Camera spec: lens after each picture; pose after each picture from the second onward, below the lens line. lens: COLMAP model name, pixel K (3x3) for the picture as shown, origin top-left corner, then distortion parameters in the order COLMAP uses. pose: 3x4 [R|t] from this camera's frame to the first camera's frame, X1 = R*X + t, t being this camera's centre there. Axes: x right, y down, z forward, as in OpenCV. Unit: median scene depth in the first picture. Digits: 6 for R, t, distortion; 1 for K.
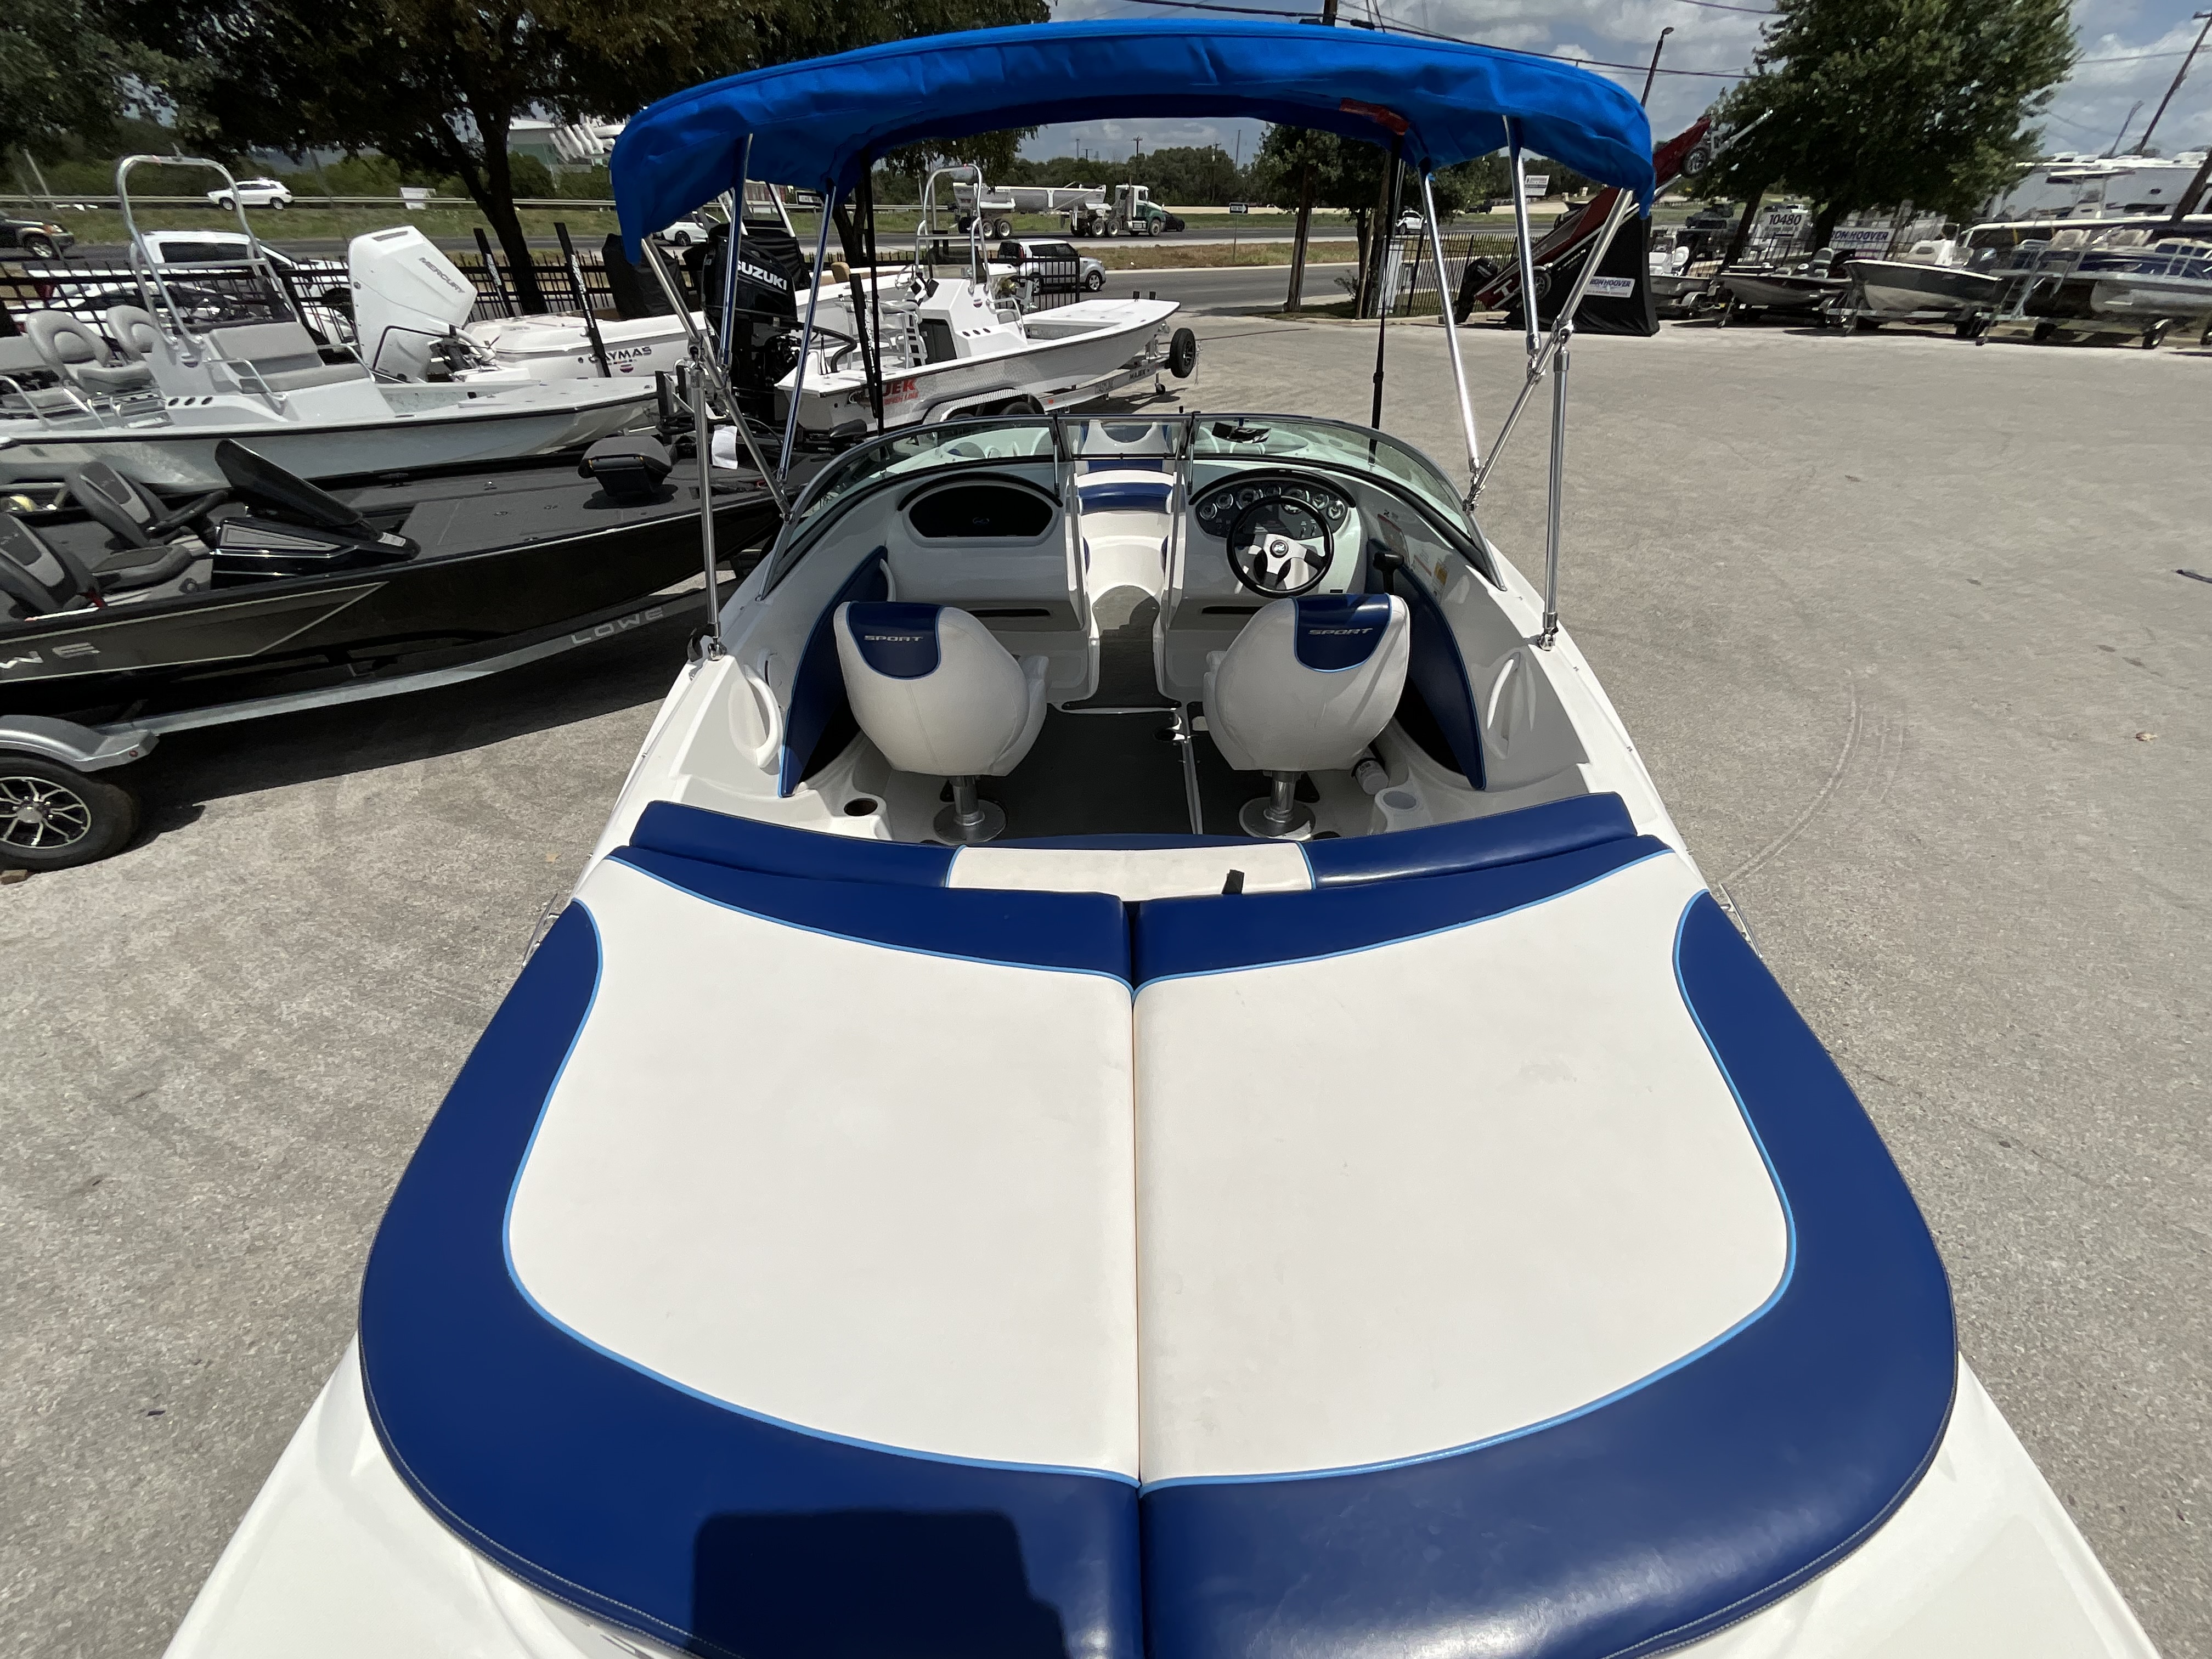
lens RADIAL K [[908.3, 0, 1103.6], [0, 908.3, 830.9], [0, 0, 1]] dist [0.007421, -0.001431]
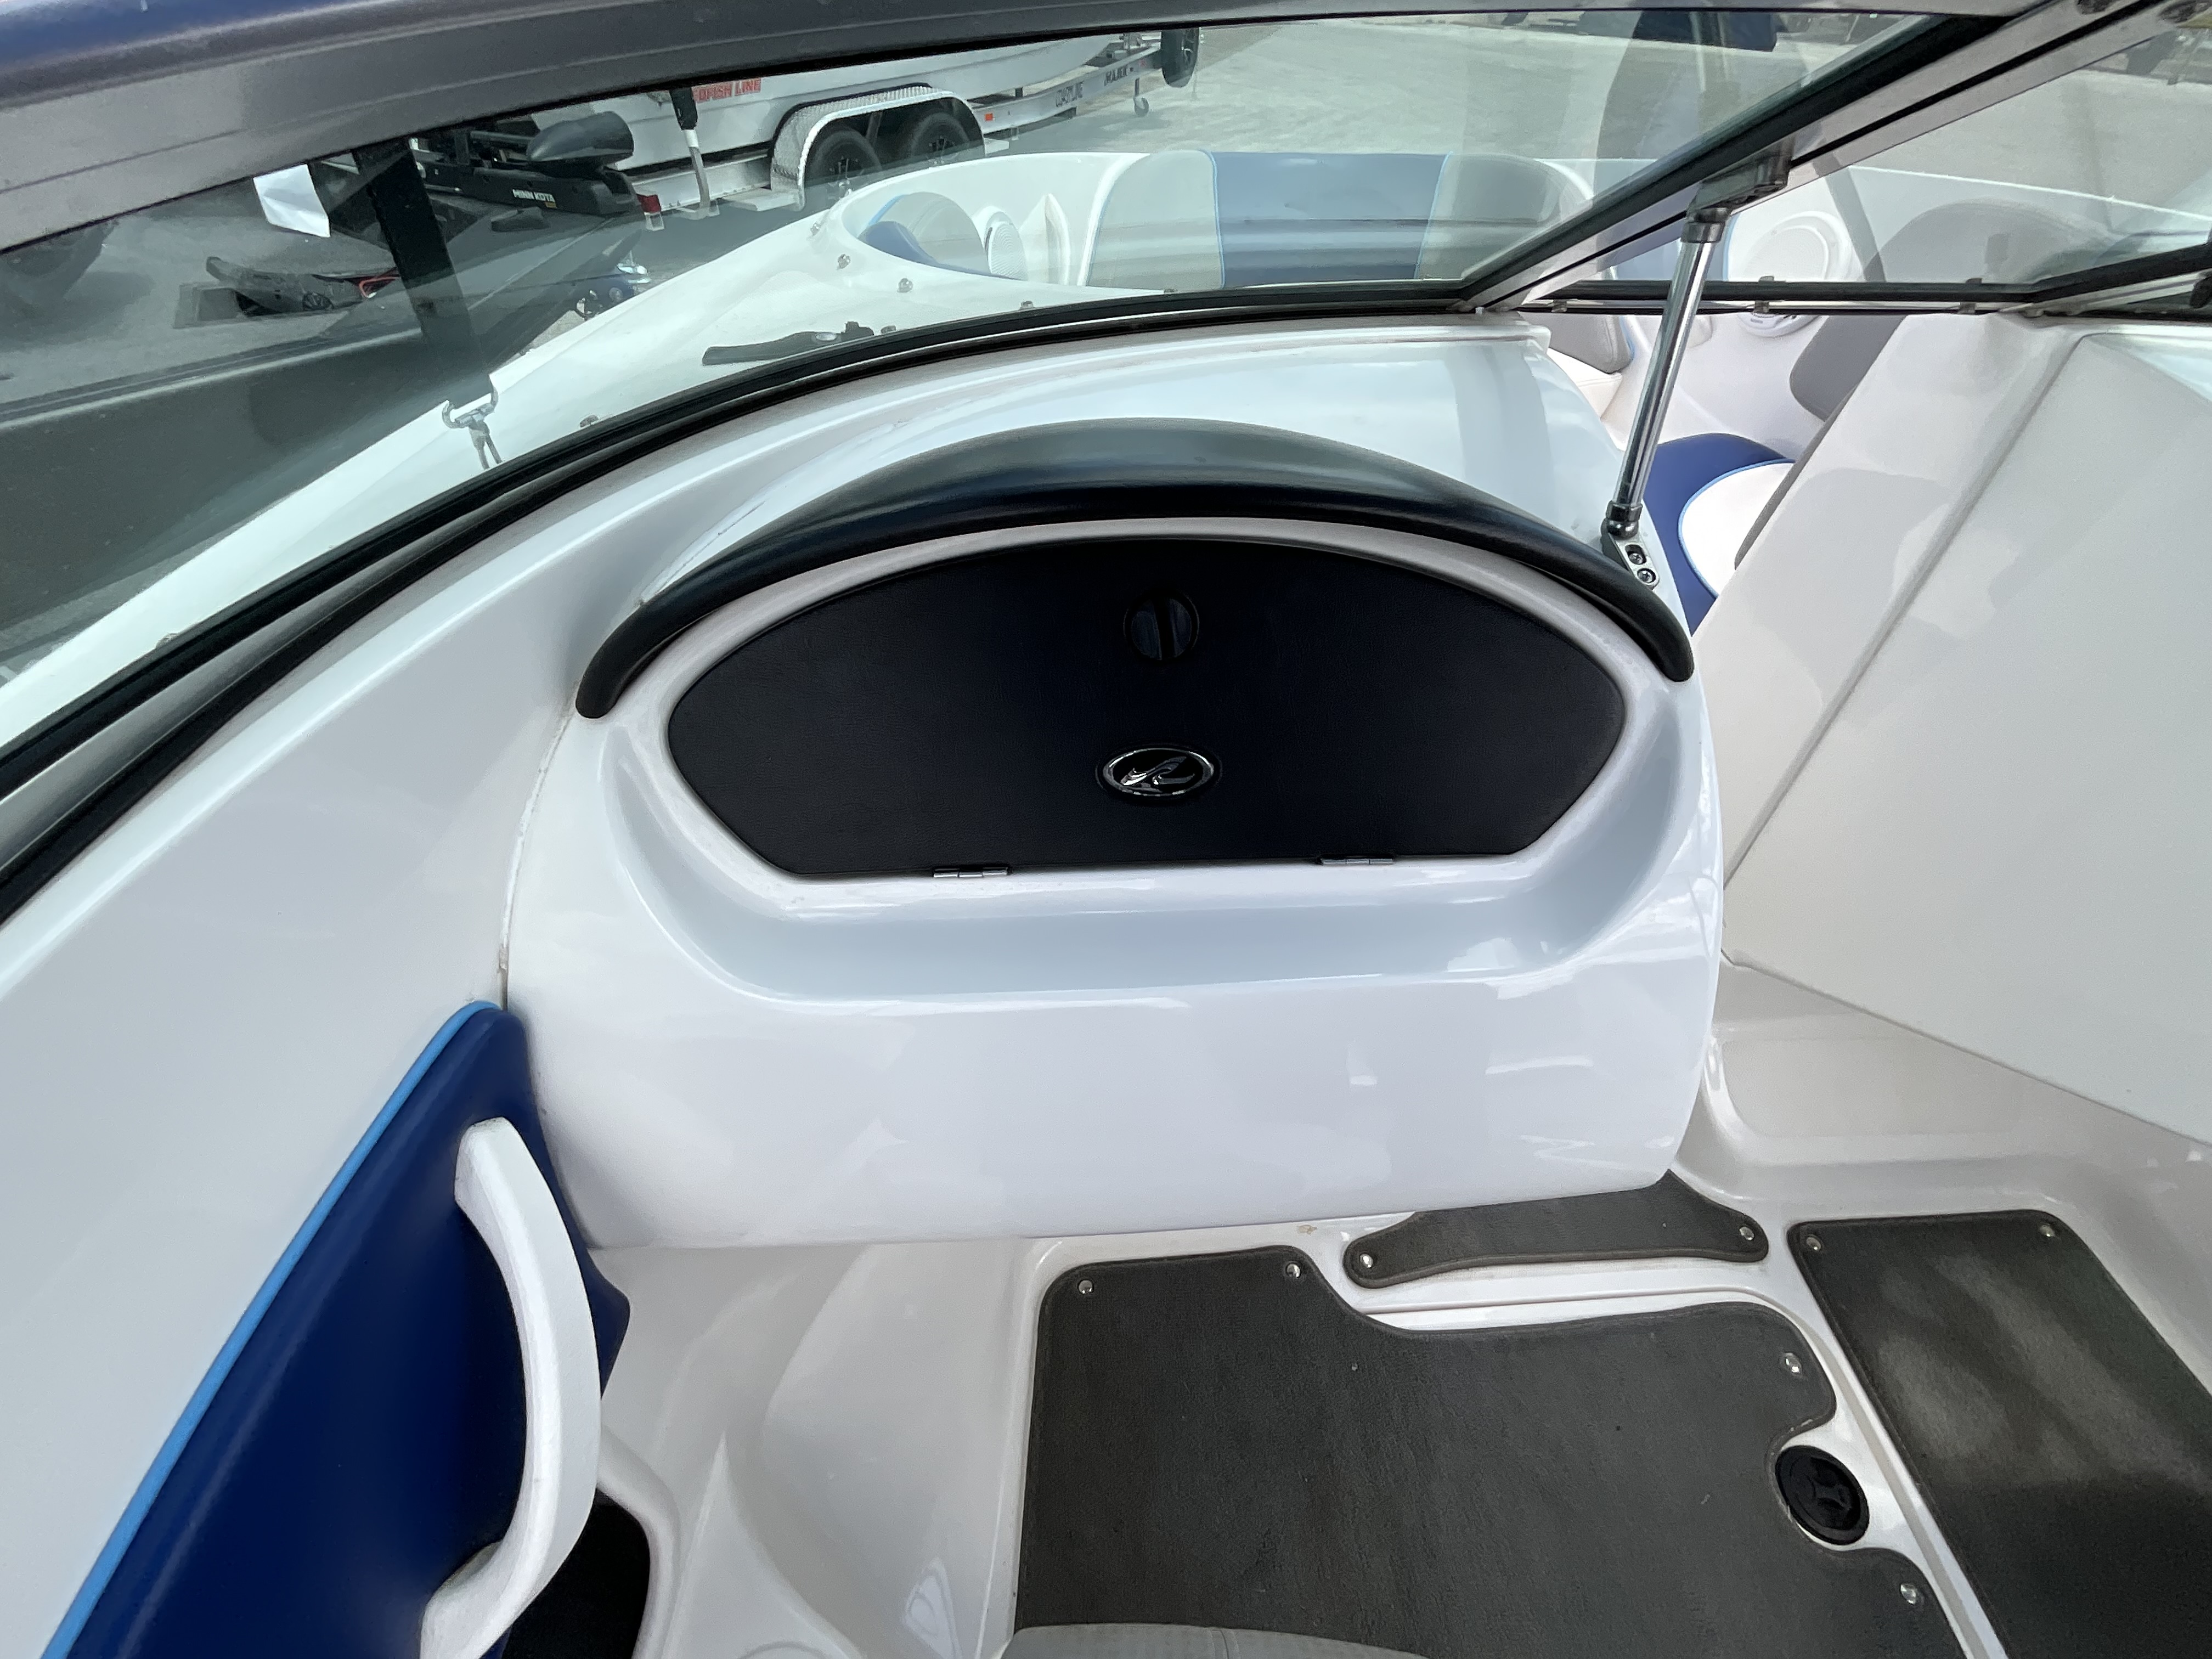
lens RADIAL K [[1007.4, 0, 1109.7], [0, 1007.4, 841.7], [0, 0, 1]] dist [0.001711, 0.000057]
pose [[0.996110, -0.028792, 0.083286, -0.040378], [0.014404, 0.985603, 0.168460, -0.090567], [-0.086937, -0.166605, 0.982184, 0.212097]]
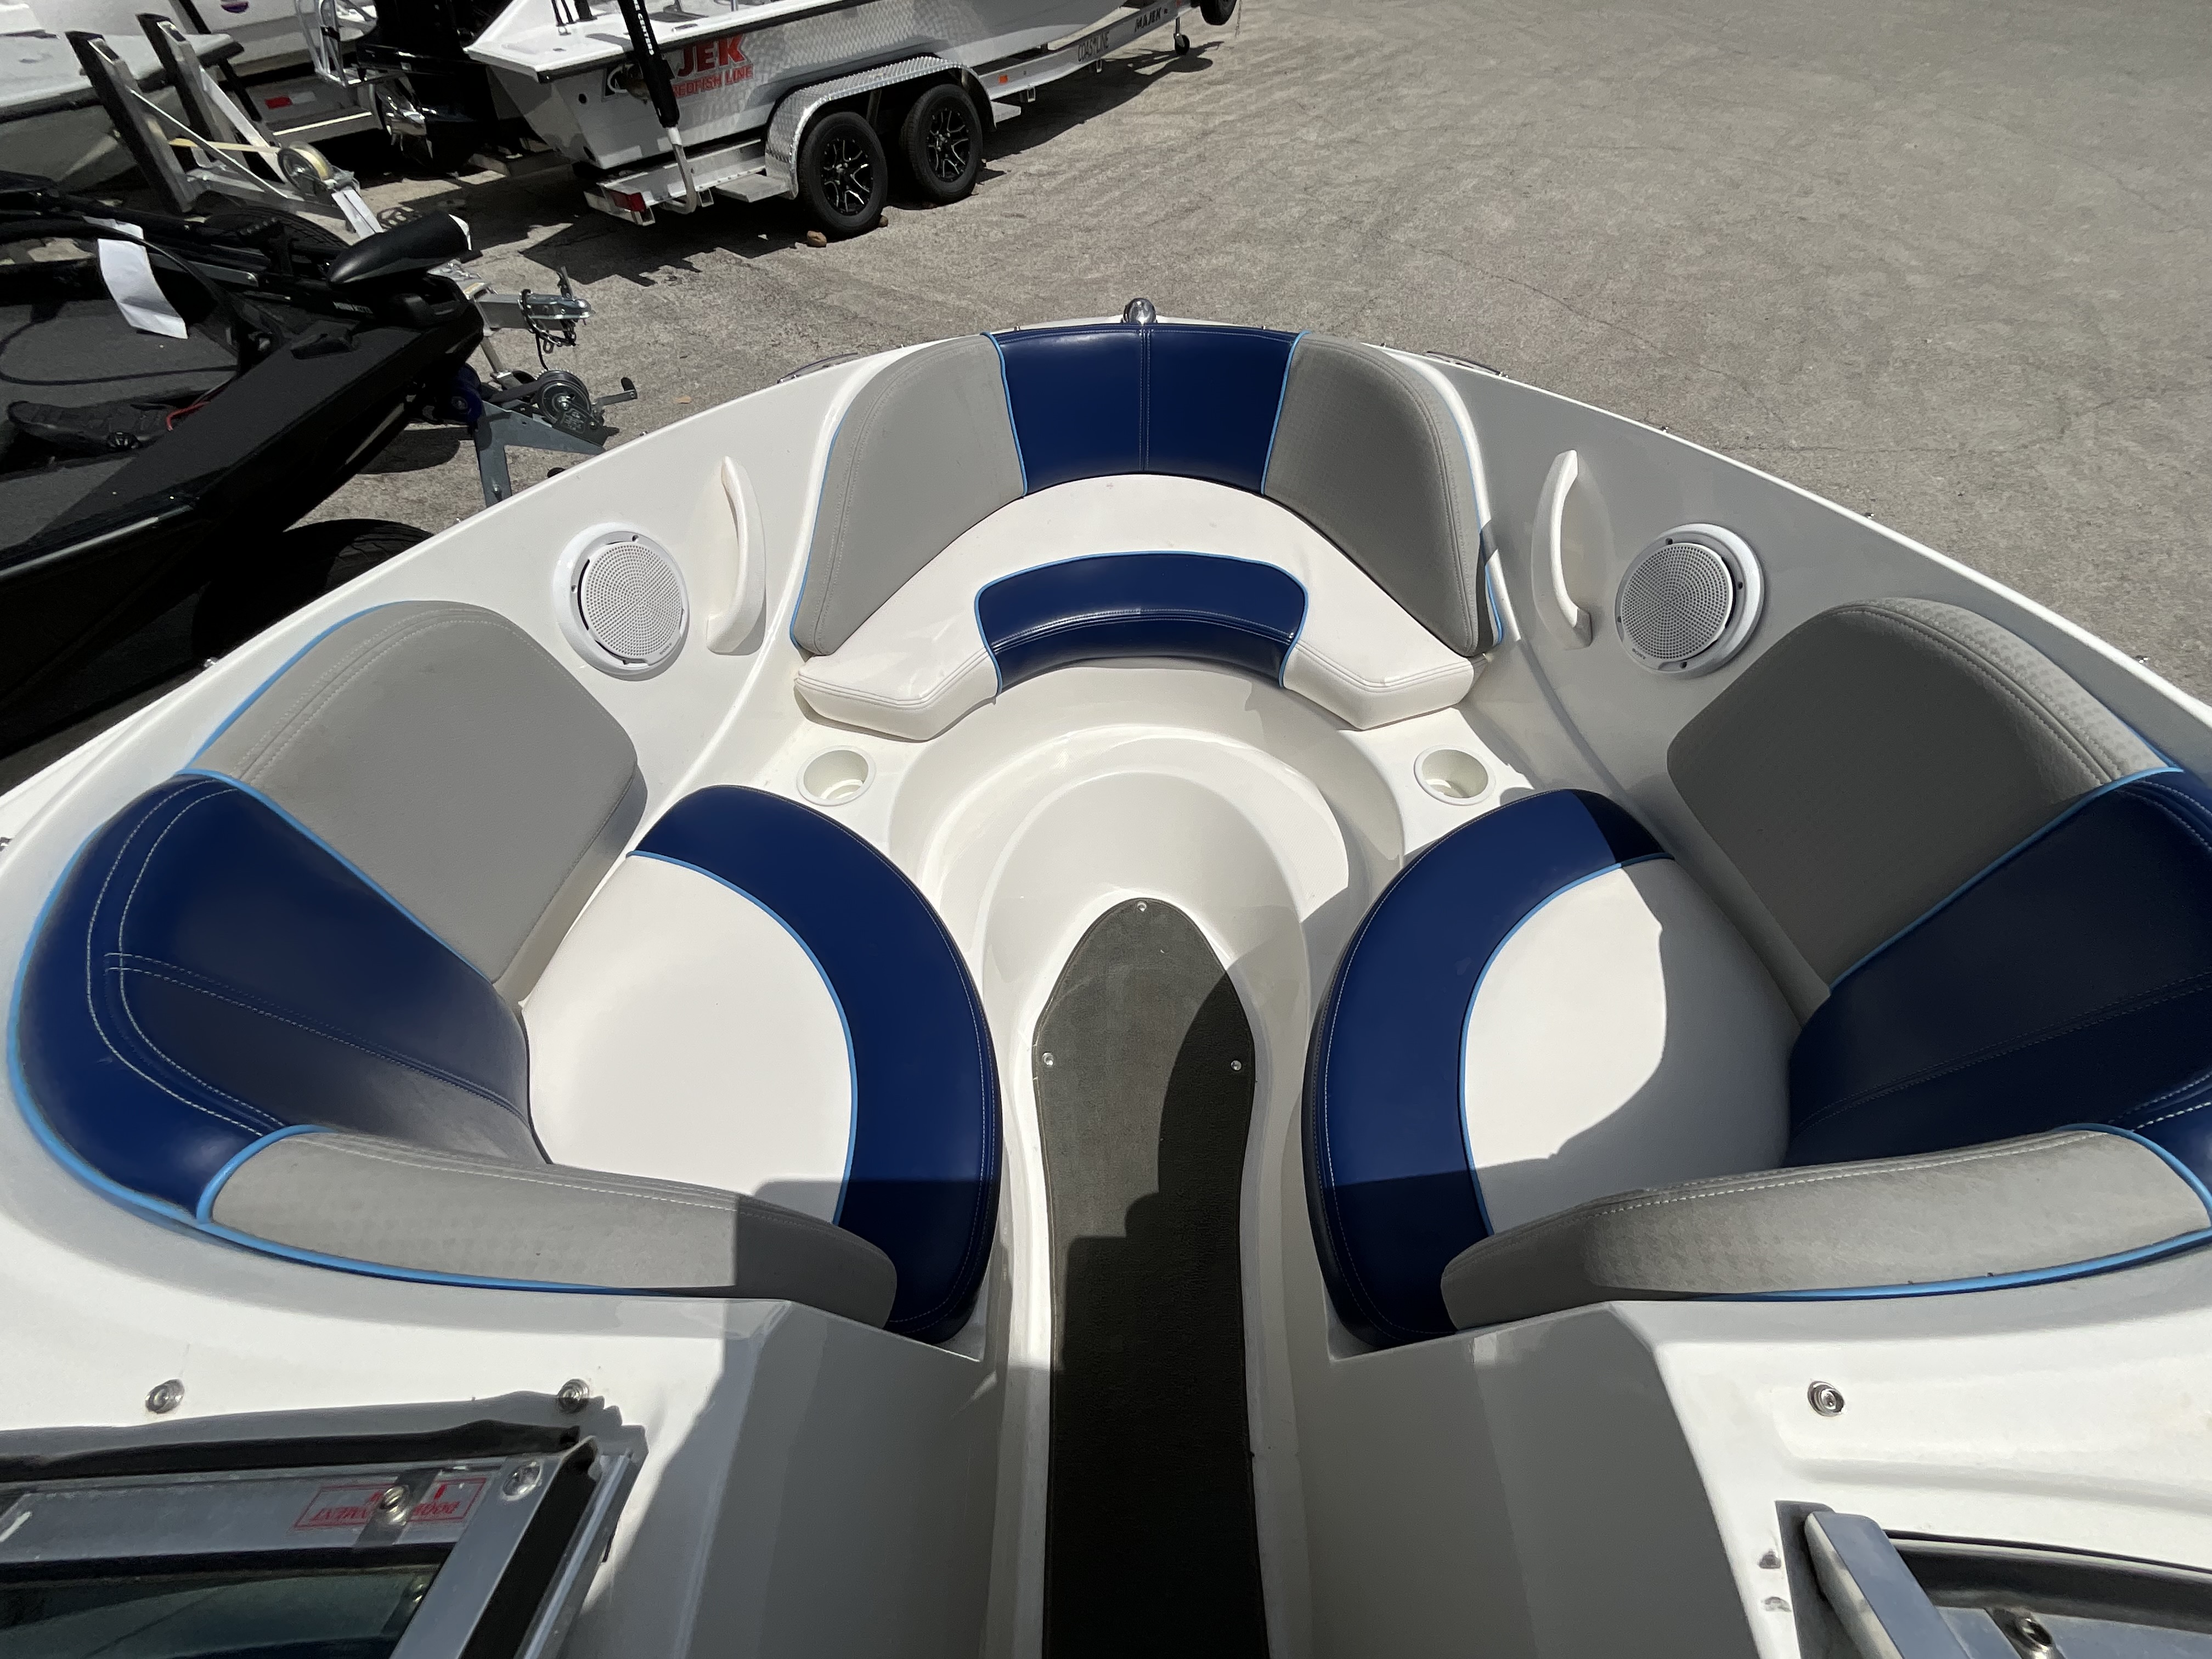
lens RADIAL K [[888.2, 0, 1102.1], [0, 888.2, 835.9], [0, 0, 1]] dist [0.011202, -0.004059]
pose [[0.999966, 0.002168, 0.007935, 0.002398], [-0.004340, 0.958502, 0.285053, -0.140161], [-0.006988, -0.285077, 0.958479, 0.256423]]
